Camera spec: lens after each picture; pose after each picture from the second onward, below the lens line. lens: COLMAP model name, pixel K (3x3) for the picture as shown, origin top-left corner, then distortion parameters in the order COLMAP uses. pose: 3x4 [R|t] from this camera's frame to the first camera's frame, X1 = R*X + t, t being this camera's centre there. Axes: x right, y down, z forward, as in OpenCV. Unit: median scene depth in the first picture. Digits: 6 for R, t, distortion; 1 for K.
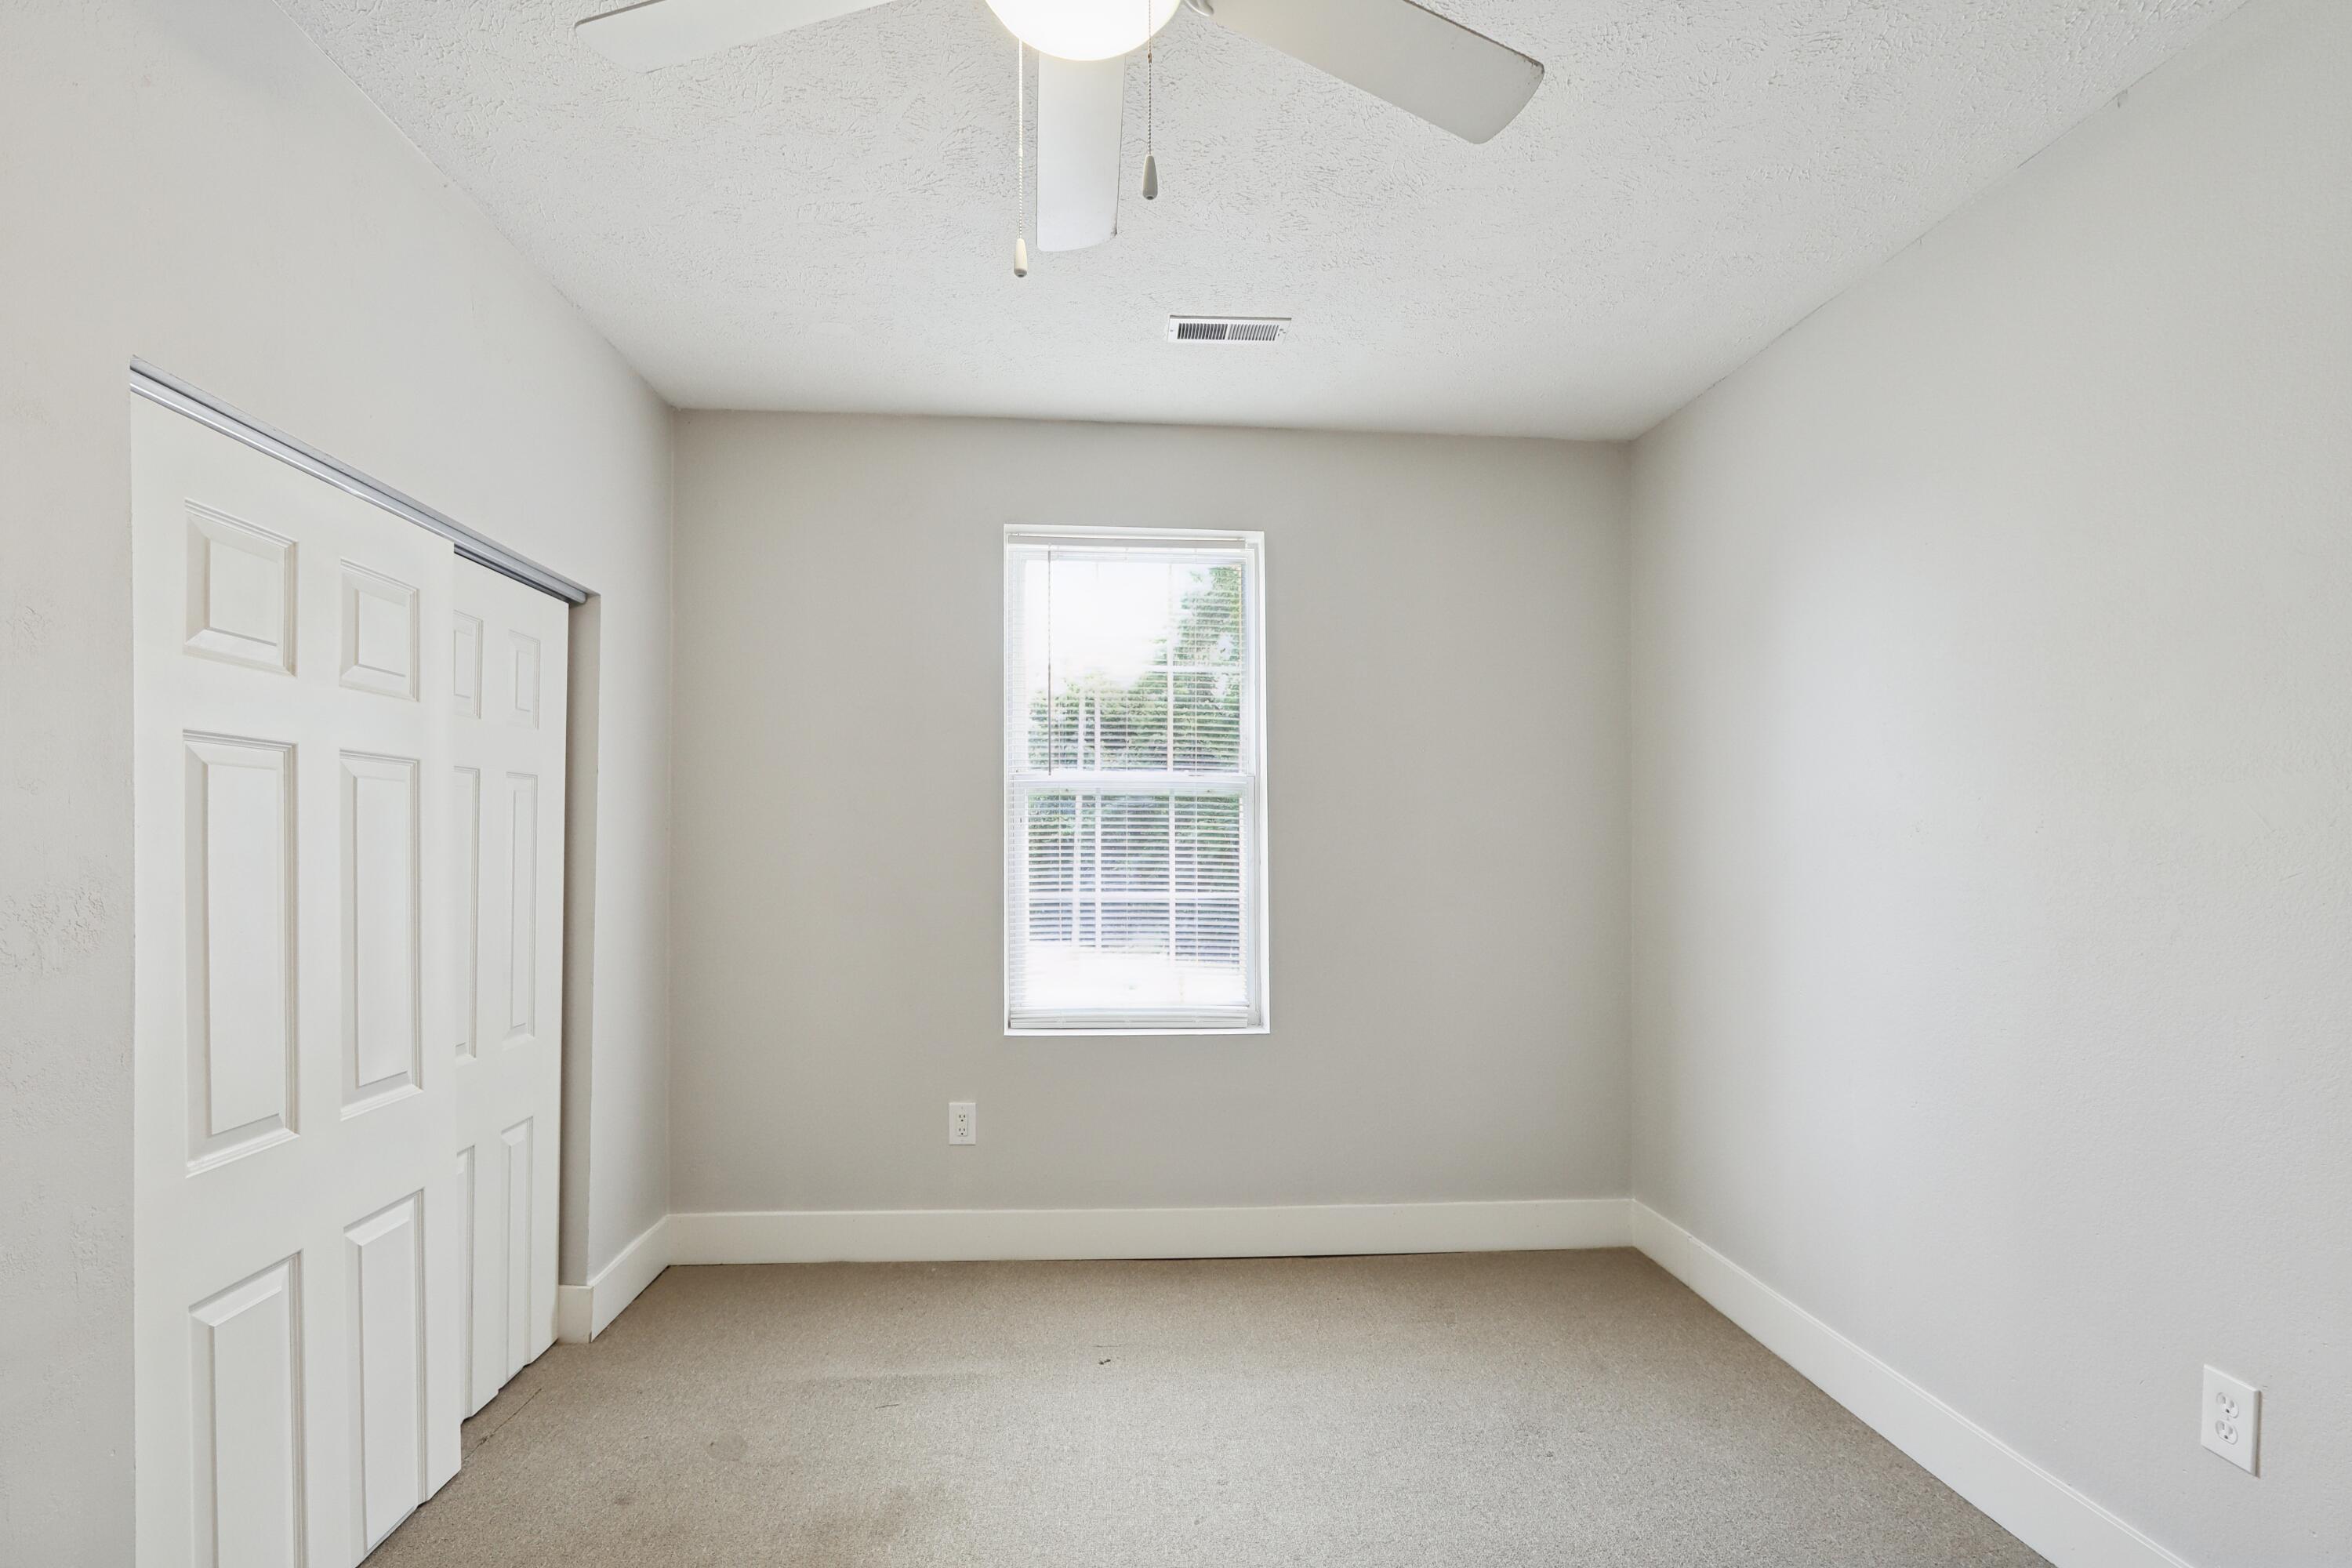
lens RADIAL K [[1102.5, 0, 1166.0], [0, 1102.5, 844.8], [0, 0, 1]] dist [-0.022701, 0.004265]
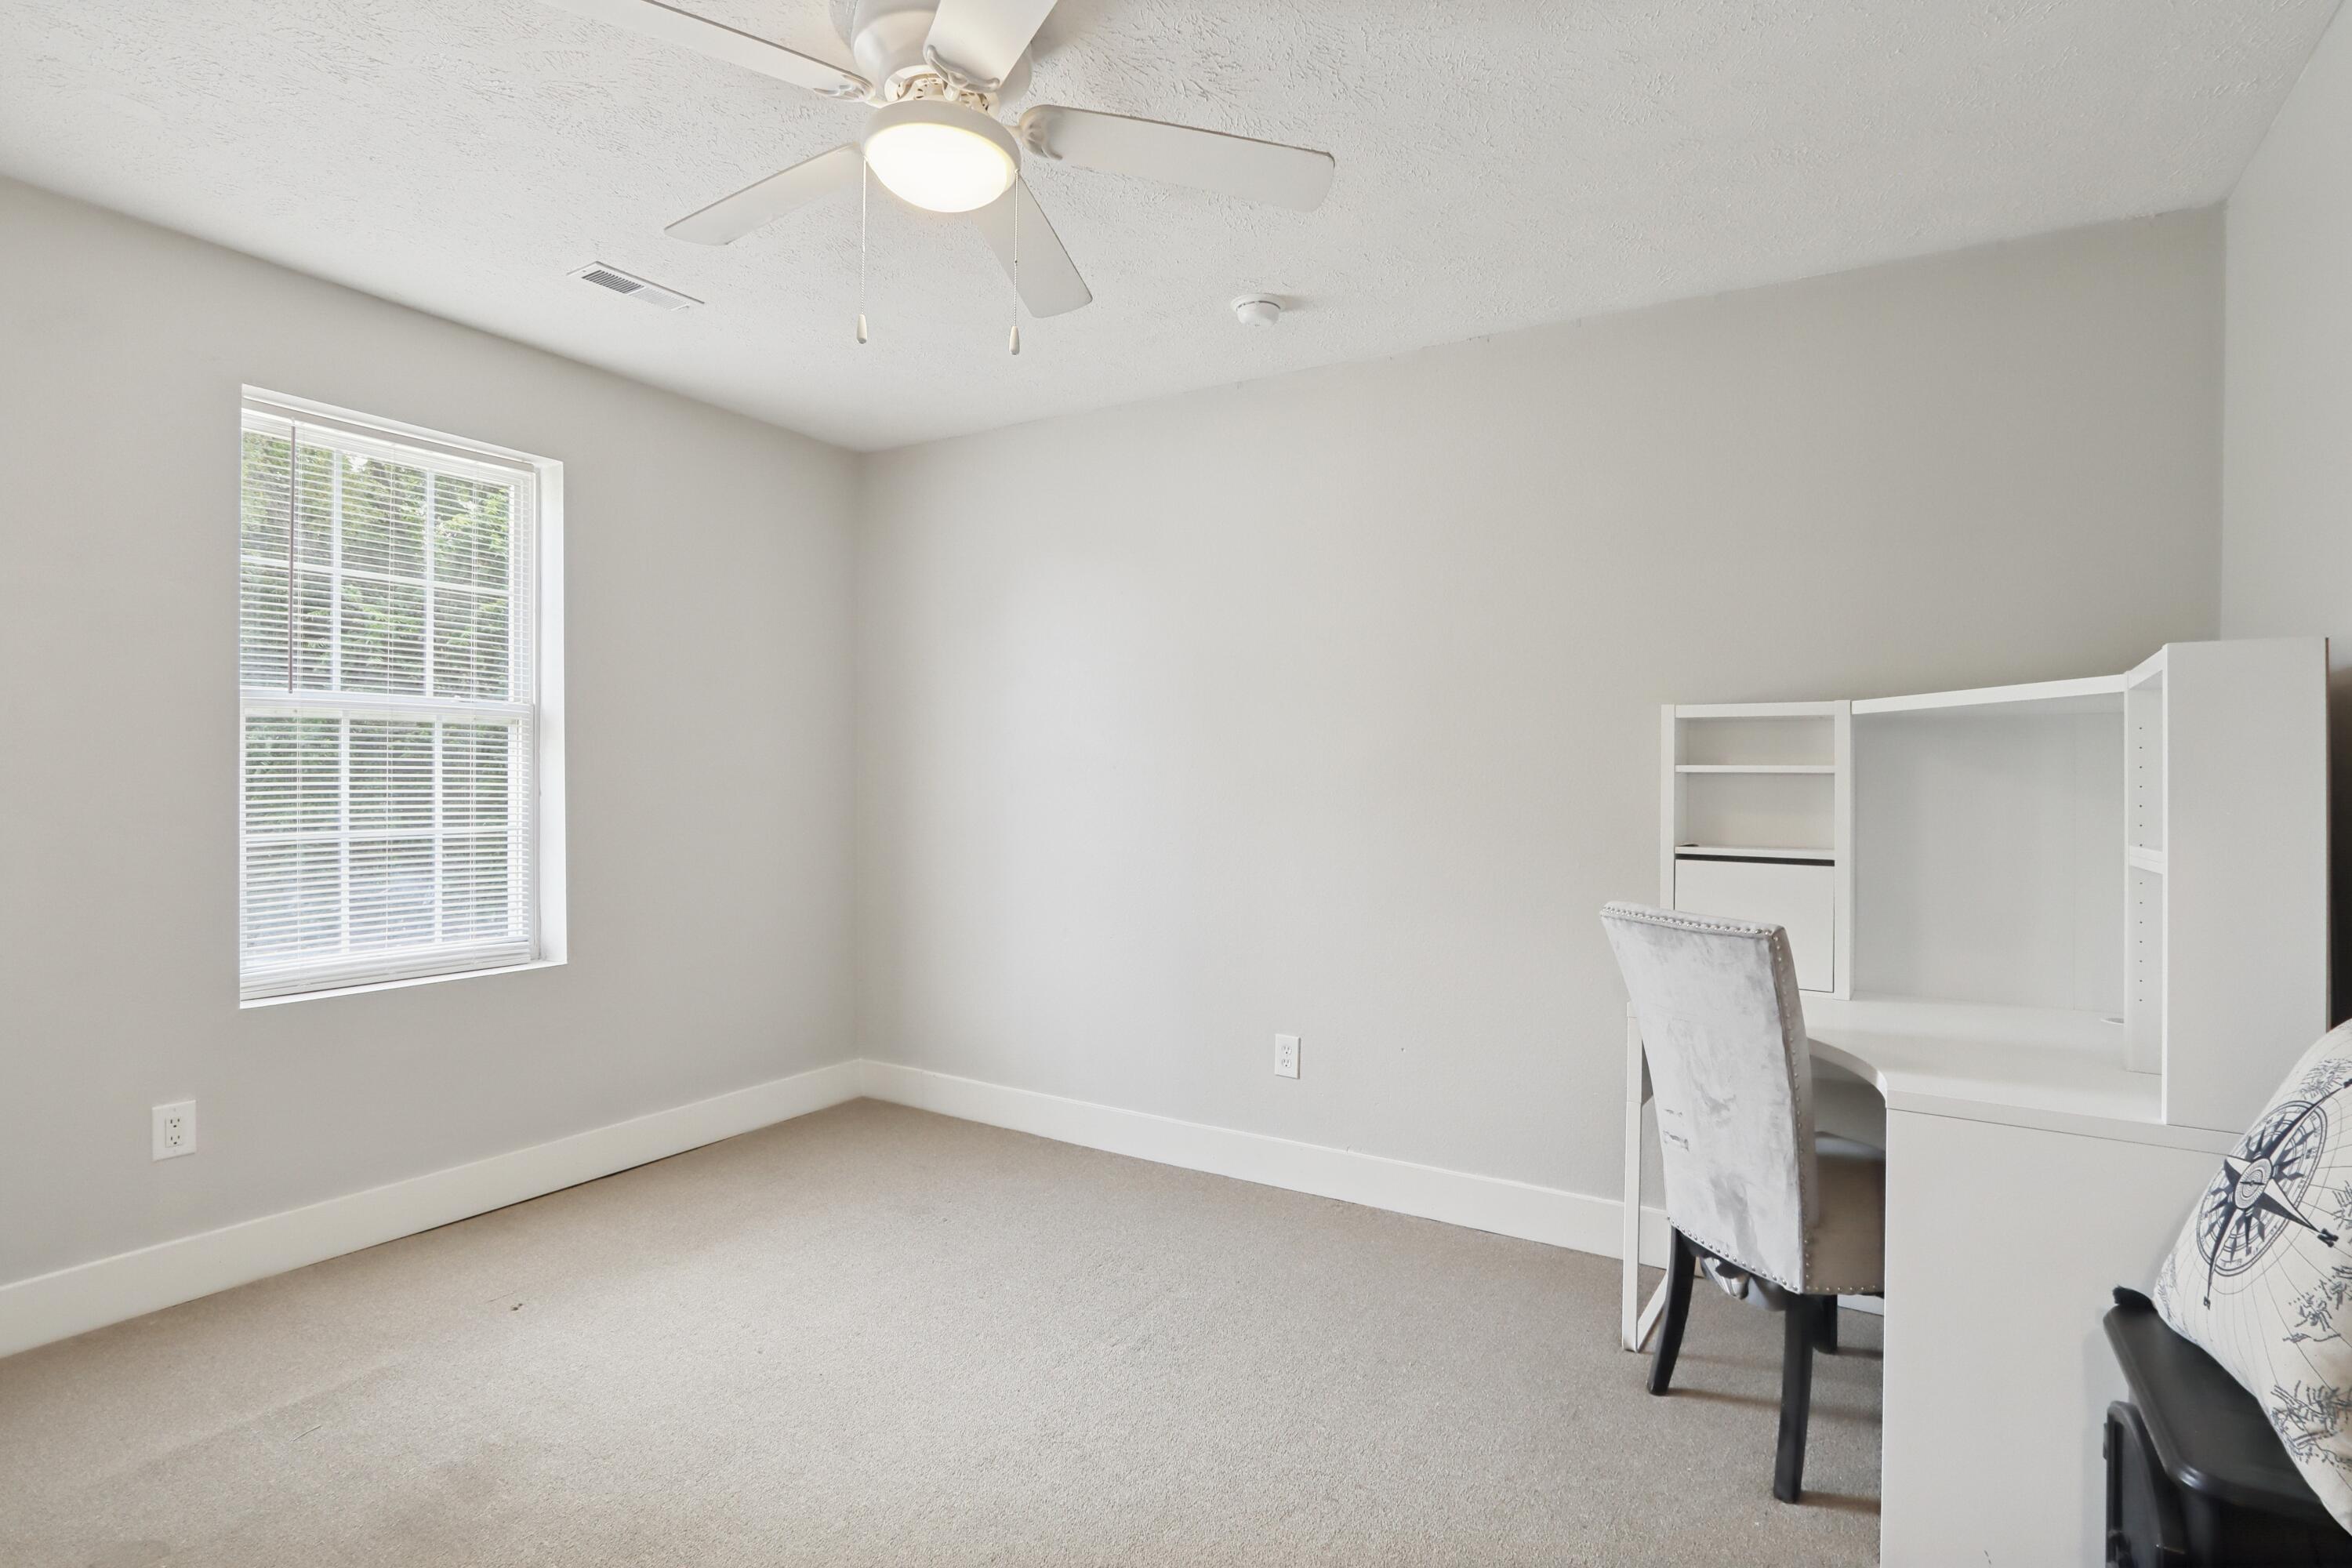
lens RADIAL K [[1102.5, 0, 1157.9], [0, 1102.5, 776.0], [0, 0, 1]] dist [-0.022701, 0.004265]
pose [[0.603149, -0.001048, 0.797628, -0.378028], [-0.000350, 0.999999, 0.001578, -0.001464], [-0.797629, -0.001231, 0.603148, -0.028912]]
